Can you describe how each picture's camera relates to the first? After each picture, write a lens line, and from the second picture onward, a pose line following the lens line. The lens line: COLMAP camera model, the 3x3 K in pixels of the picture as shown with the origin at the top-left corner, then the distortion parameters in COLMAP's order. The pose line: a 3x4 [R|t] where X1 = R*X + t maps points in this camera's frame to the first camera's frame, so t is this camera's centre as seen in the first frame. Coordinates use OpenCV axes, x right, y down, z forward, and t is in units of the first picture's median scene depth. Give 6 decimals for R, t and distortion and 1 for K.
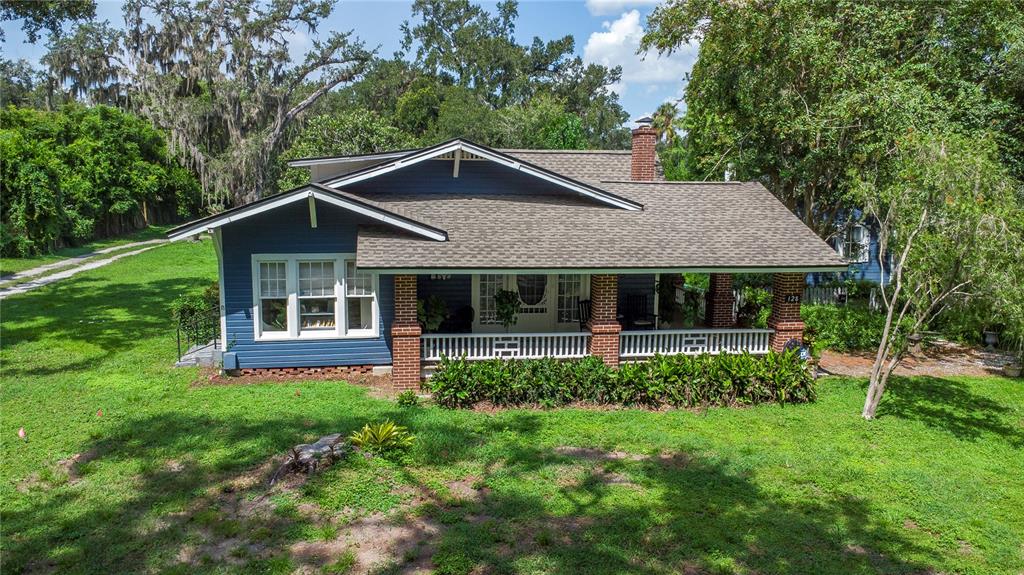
lens RADIAL K [[744.1, 0, 512.0], [0, 744.1, 287.5], [0, 0, 1]] dist [0.017908, -0.004487]
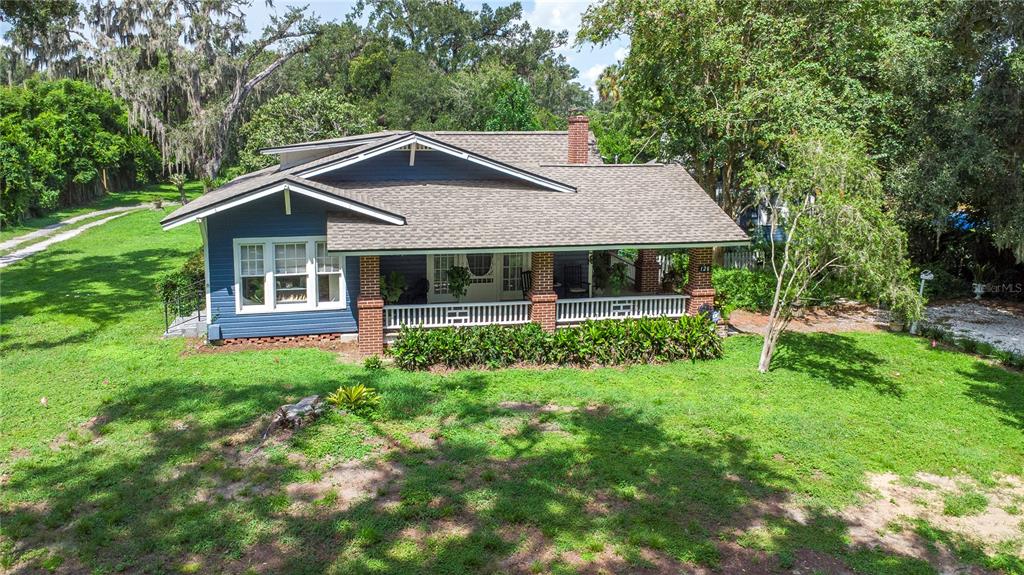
lens RADIAL K [[753.5, 0, 497.2], [0, 753.5, 228.6], [0, 0, 1]] dist [0.013185, -0.003906]
pose [[0.999036, -0.012479, 0.042088, 0.005903], [0.013040, 0.999830, -0.013074, -0.038450], [-0.041918, 0.013610, 0.999028, -0.167726]]
